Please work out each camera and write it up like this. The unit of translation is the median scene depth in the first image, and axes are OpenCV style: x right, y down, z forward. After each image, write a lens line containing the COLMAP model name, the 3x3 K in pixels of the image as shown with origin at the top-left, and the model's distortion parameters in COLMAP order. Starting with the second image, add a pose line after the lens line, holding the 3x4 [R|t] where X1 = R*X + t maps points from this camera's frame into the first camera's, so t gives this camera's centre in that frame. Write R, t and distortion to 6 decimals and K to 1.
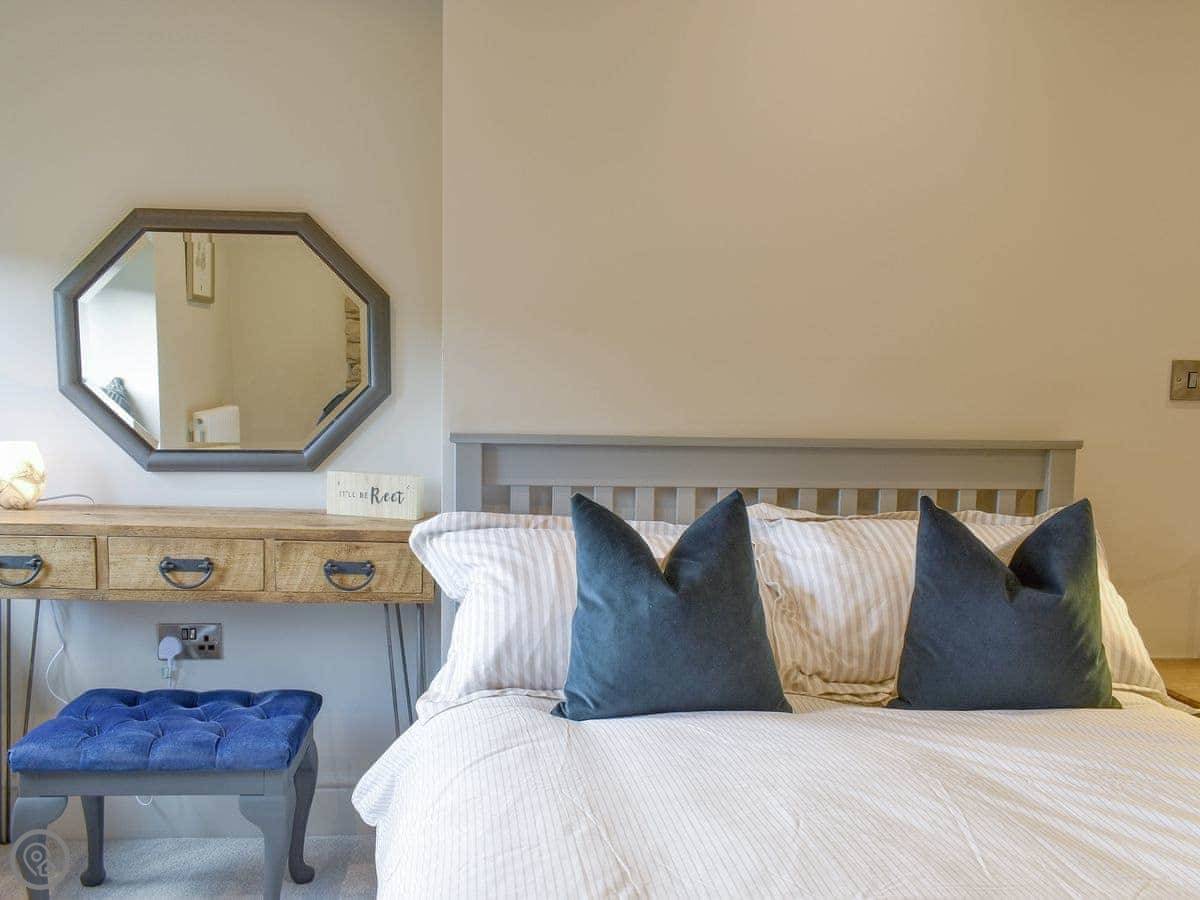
lens RADIAL K [[1040.7, 0, 608.6], [0, 1040.7, 498.8], [0, 0, 1]] dist [-0.006748, 0.019003]
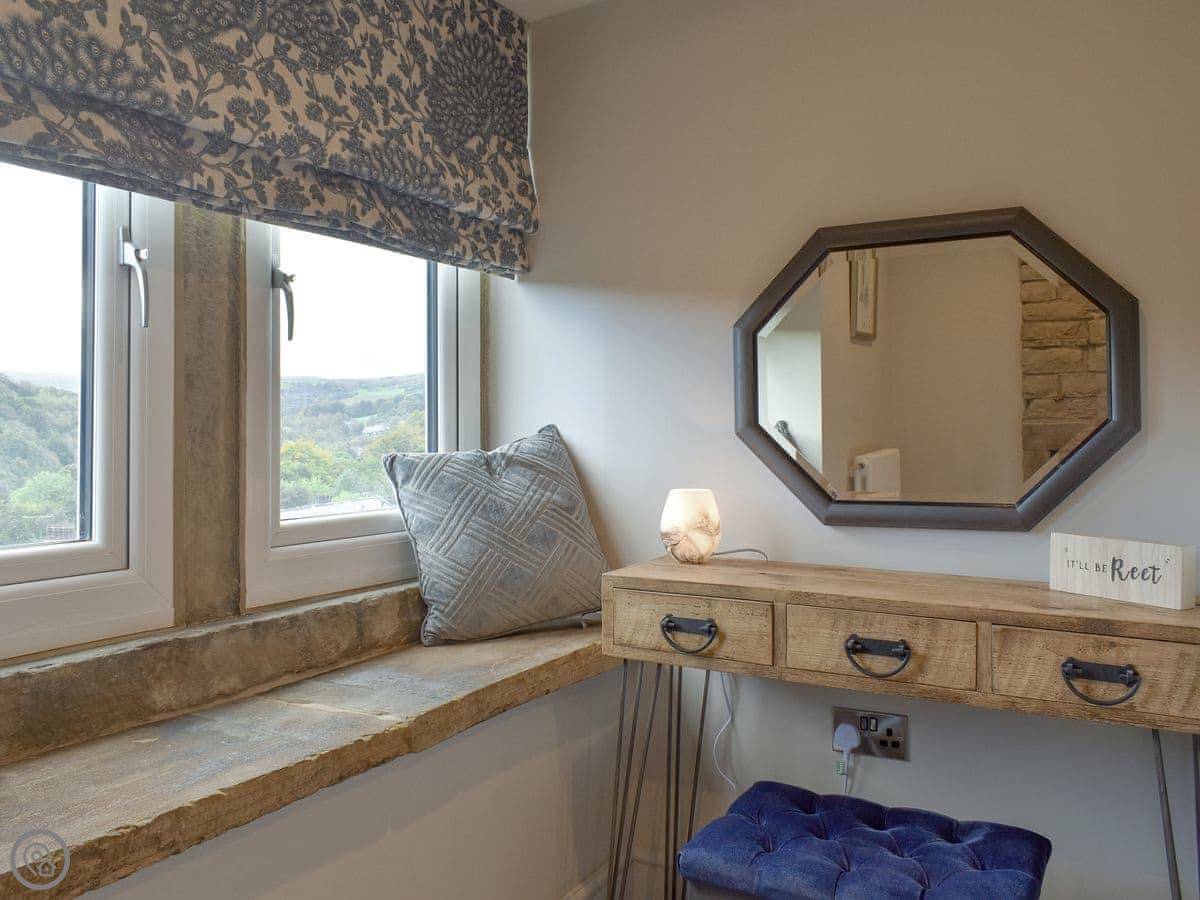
lens RADIAL K [[1040.7, 0, 556.3], [0, 1040.7, 441.8], [0, 0, 1]] dist [-0.006748, 0.019003]
pose [[0.804692, -0.015279, -0.593496, -0.122567], [-0.042197, 0.995669, -0.082846, -0.016279], [0.592191, 0.091709, 0.800562, 0.191226]]
